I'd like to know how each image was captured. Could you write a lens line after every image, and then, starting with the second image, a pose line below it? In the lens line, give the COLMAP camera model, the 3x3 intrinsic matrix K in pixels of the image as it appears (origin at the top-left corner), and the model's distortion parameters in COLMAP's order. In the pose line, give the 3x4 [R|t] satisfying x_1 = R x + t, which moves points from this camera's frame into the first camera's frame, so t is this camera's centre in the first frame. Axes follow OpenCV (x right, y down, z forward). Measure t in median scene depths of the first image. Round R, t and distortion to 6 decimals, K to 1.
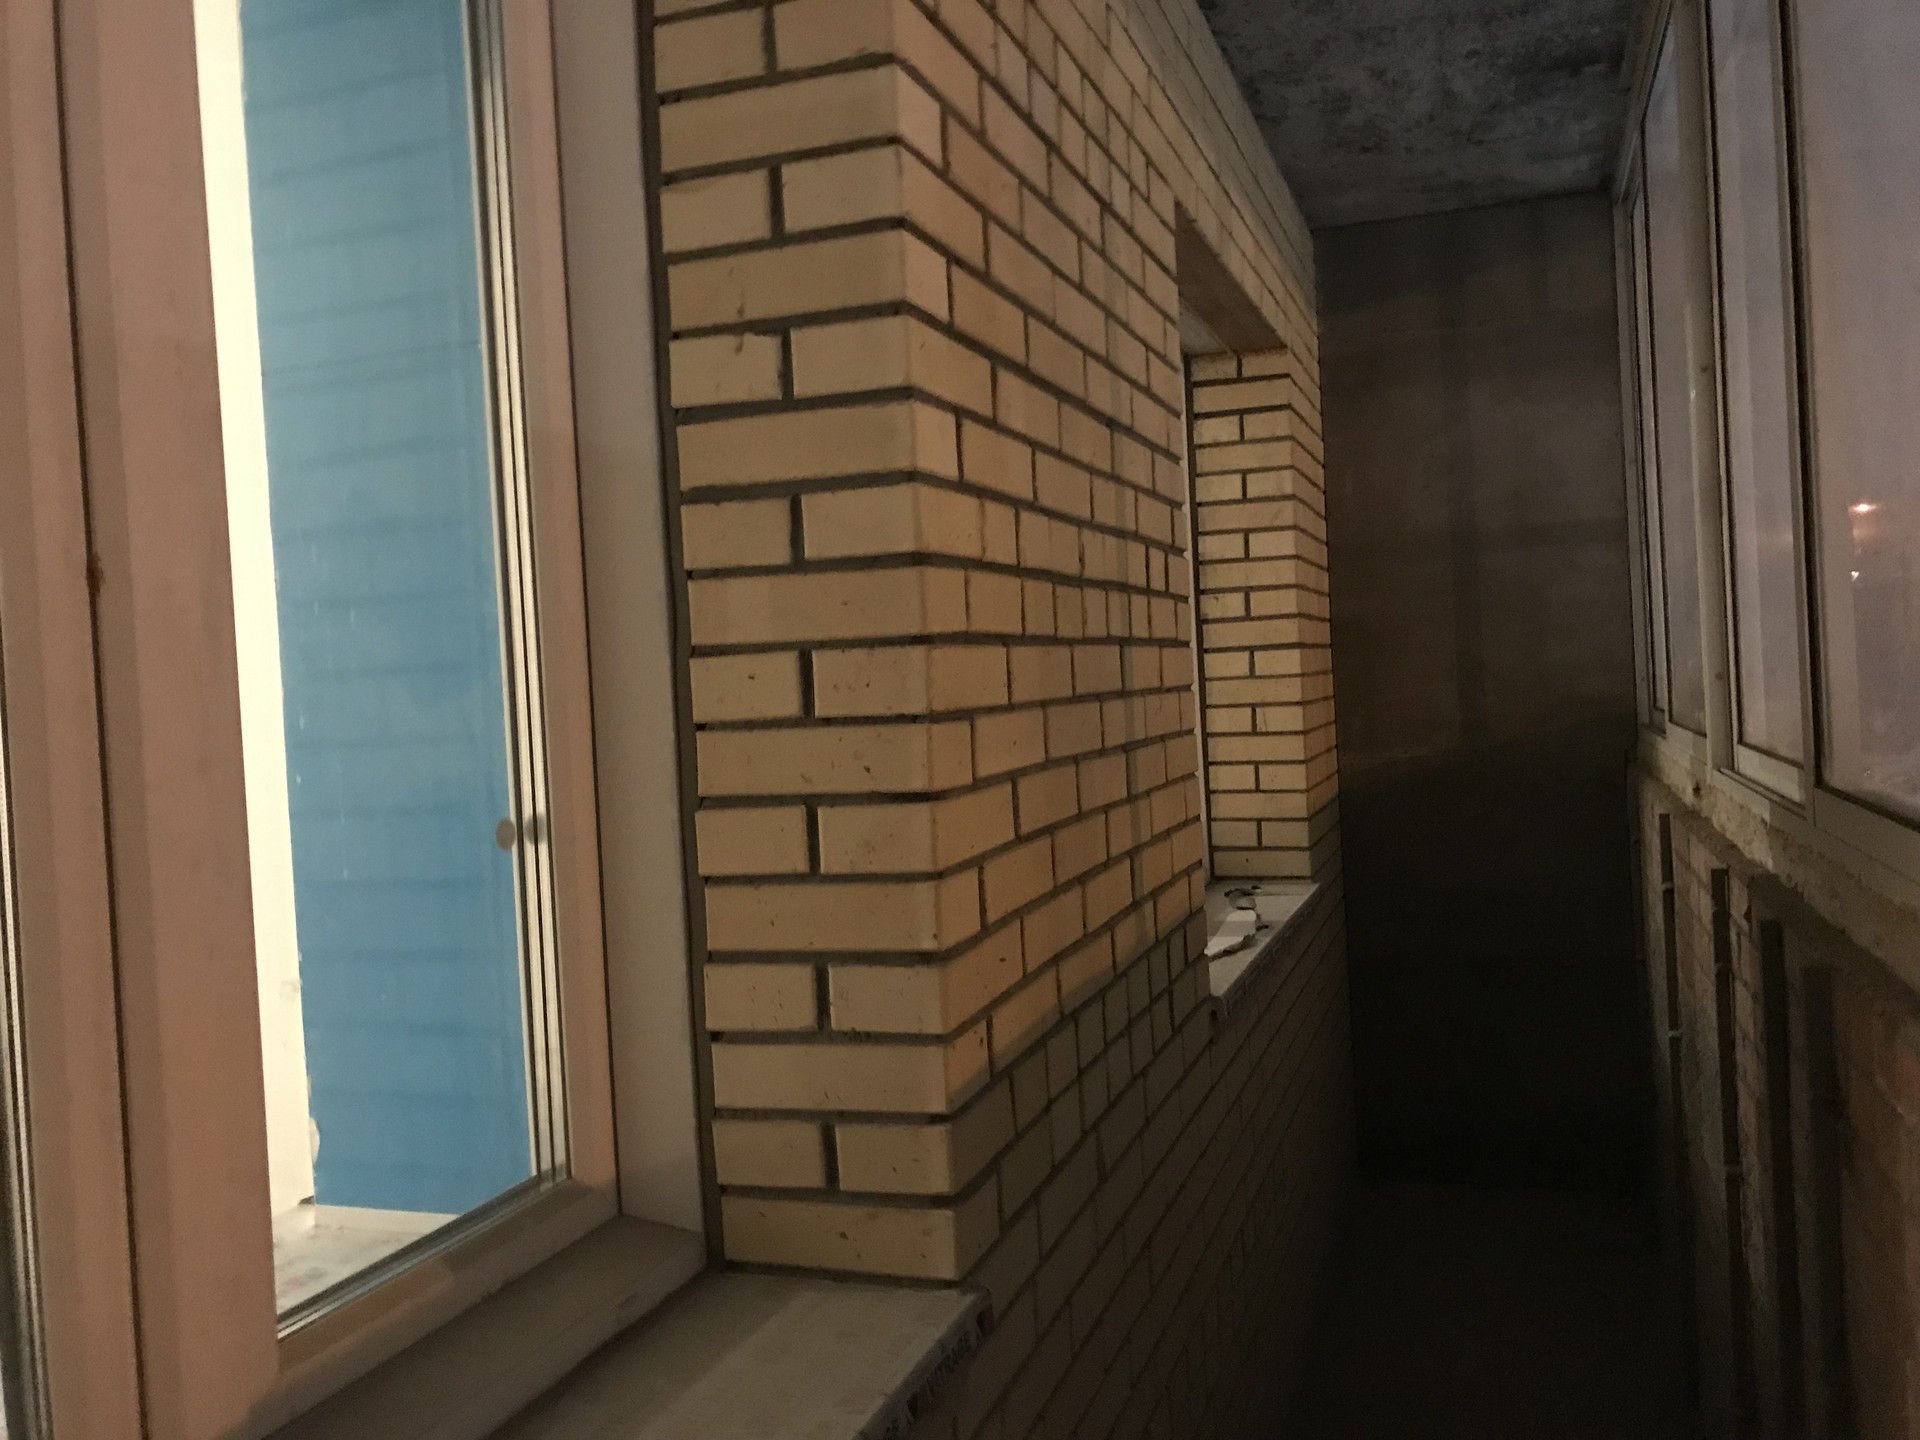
lens RADIAL K [[1544.2, 0, 964.6], [0, 1544.2, 706.9], [0, 0, 1]] dist [0.135164, -0.381852]
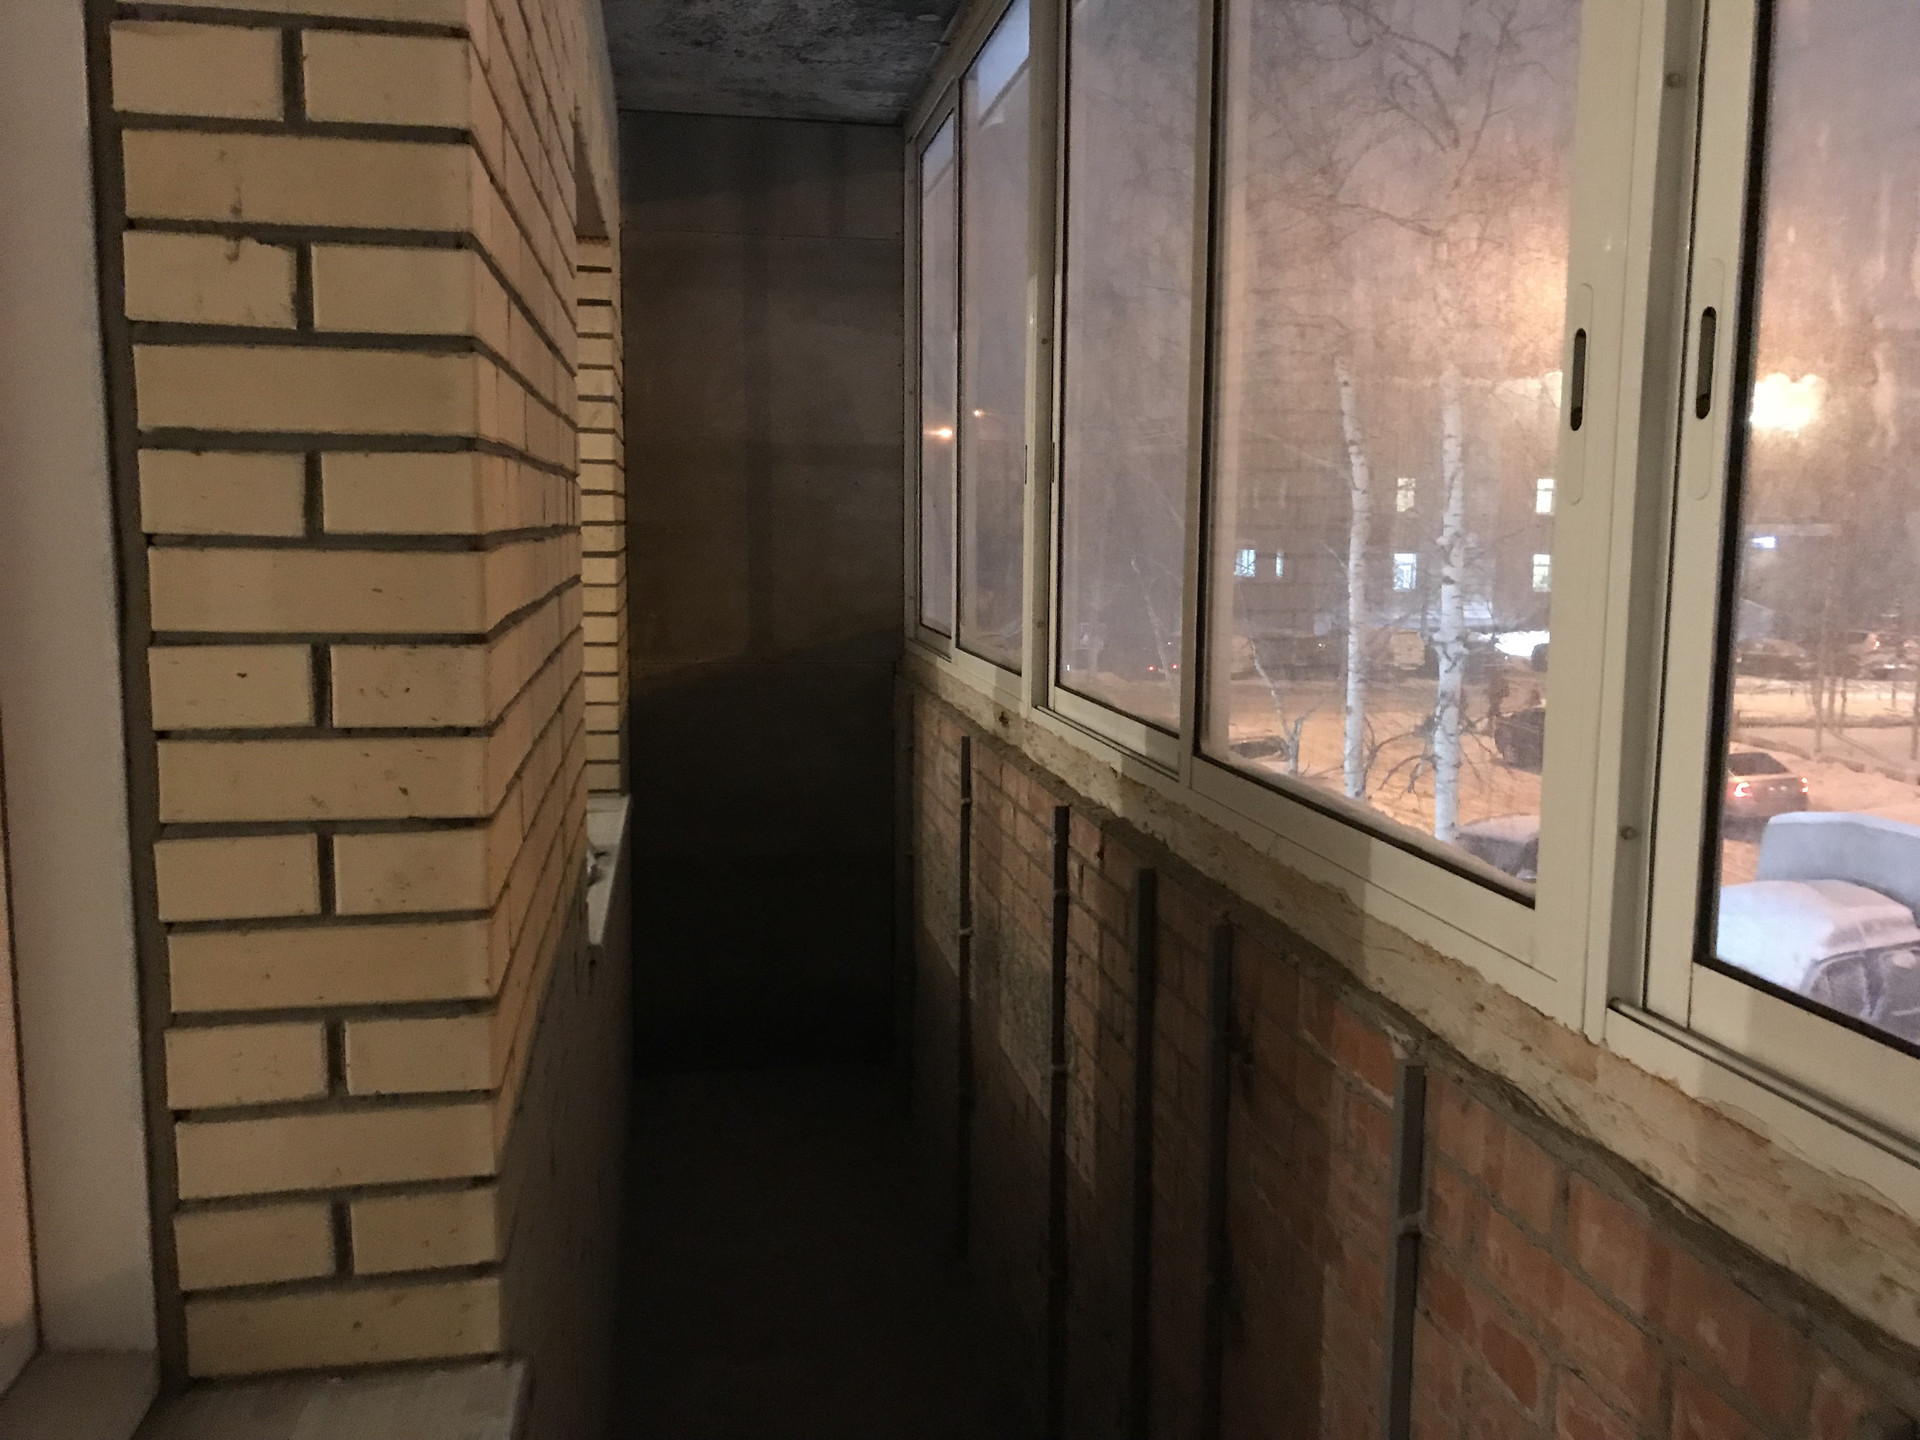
lens RADIAL K [[1553.3, 0, 948.7], [0, 1553.3, 703.7], [0, 0, 1]] dist [0.005784, 0.004652]
pose [[0.868484, 0.000851, 0.495717, -0.192603], [-0.046138, 0.995797, 0.079123, -0.074718], [-0.493566, -0.091589, 0.864872, 0.111509]]
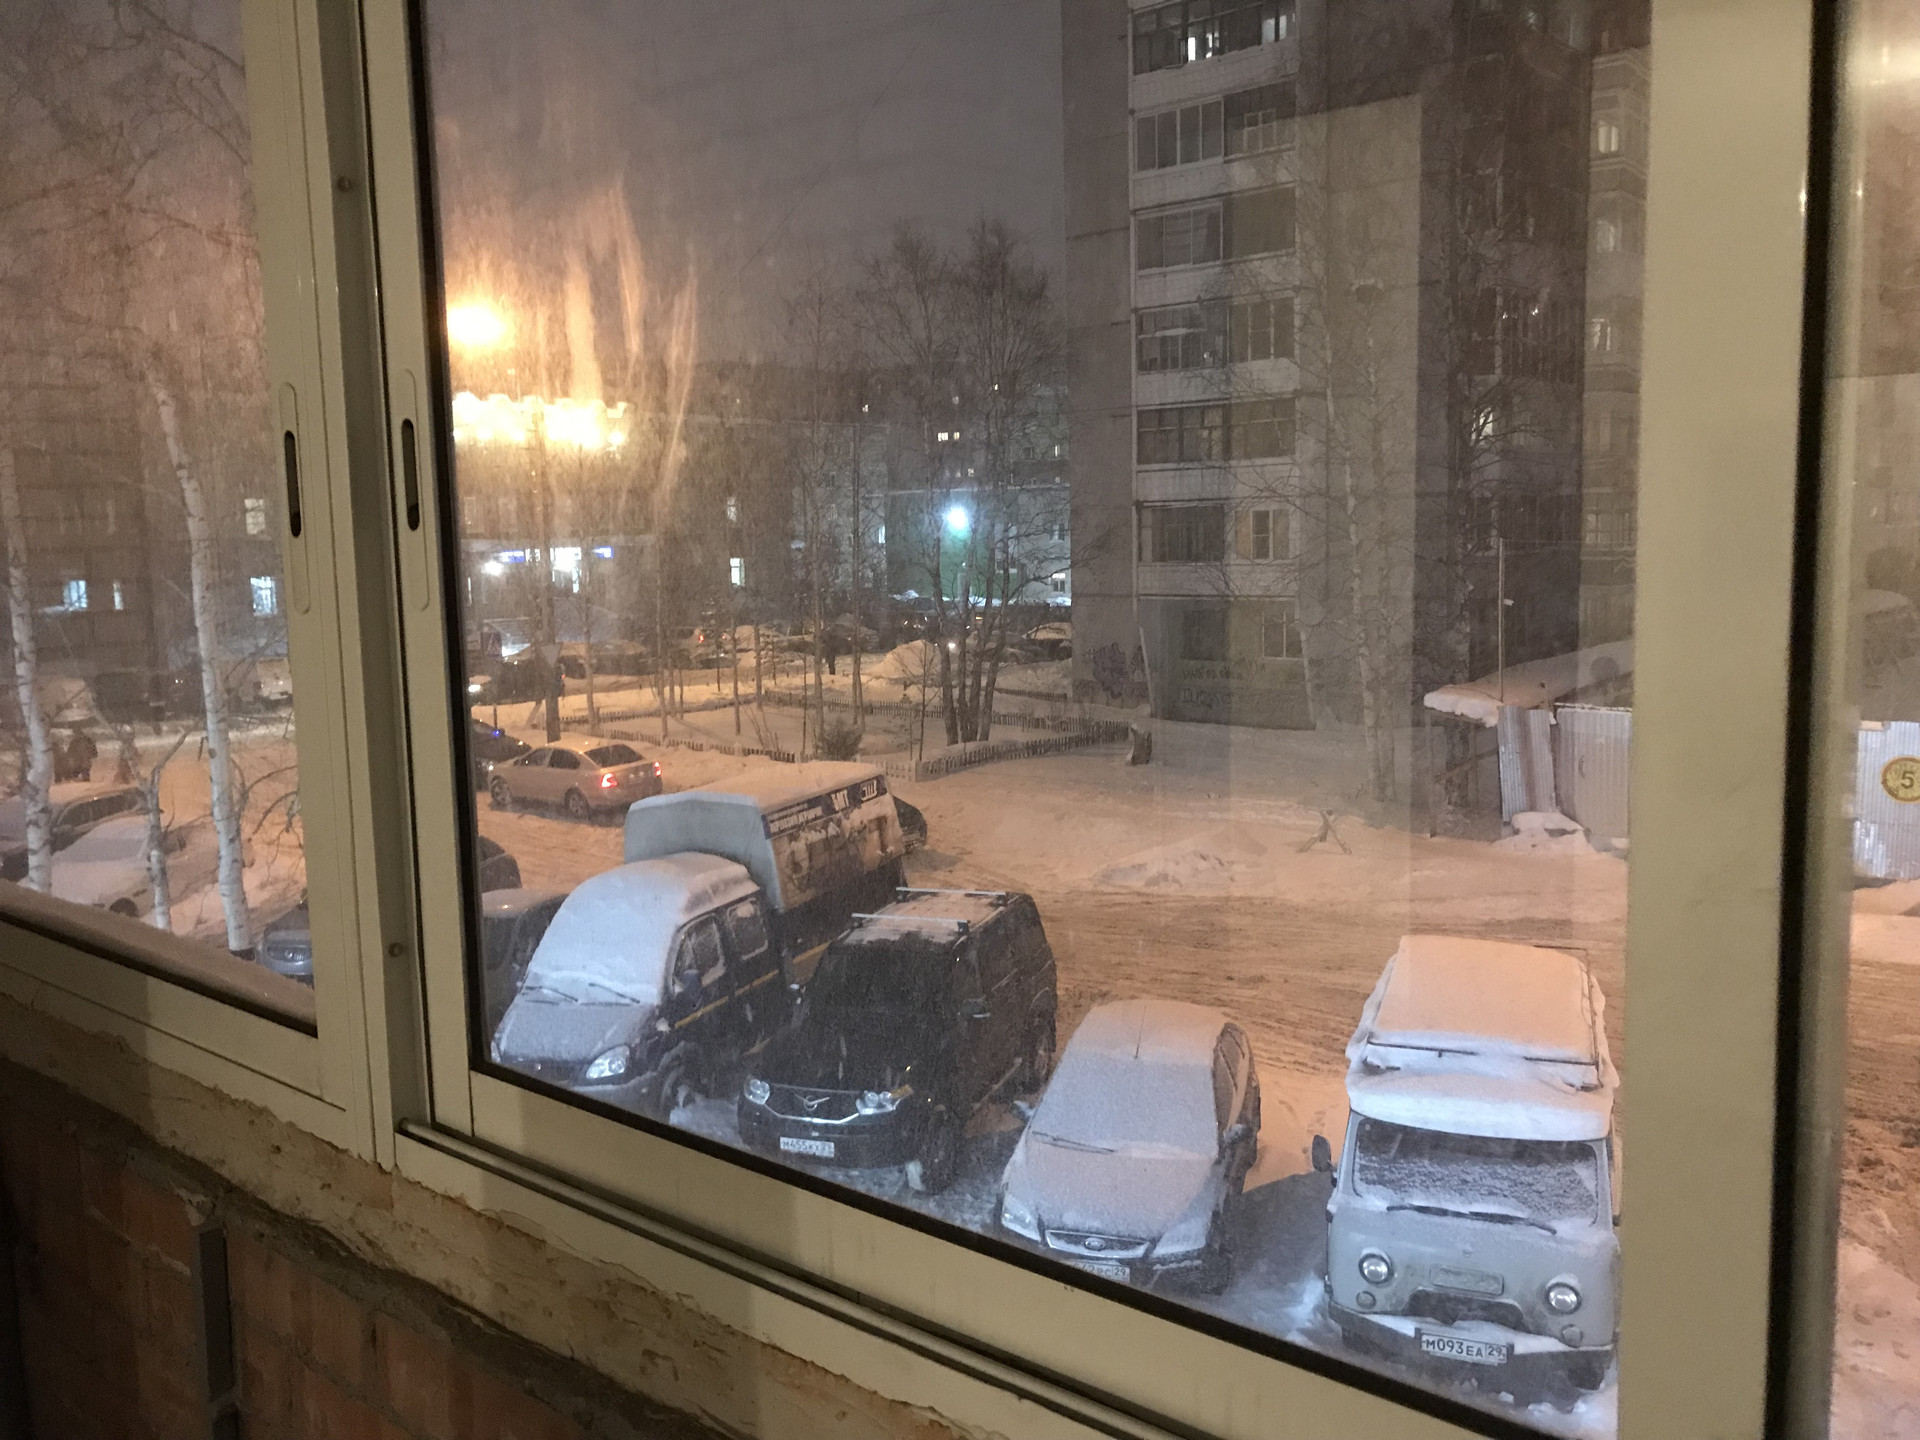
lens RADIAL K [[1553.3, 0, 948.7], [0, 1553.3, 703.7], [0, 0, 1]] dist [0.005784, 0.004652]
pose [[0.349815, -0.057538, 0.935050, -0.127026], [0.014587, 0.998326, 0.055975, -0.116296], [-0.936705, -0.005941, 0.350069, 0.097268]]
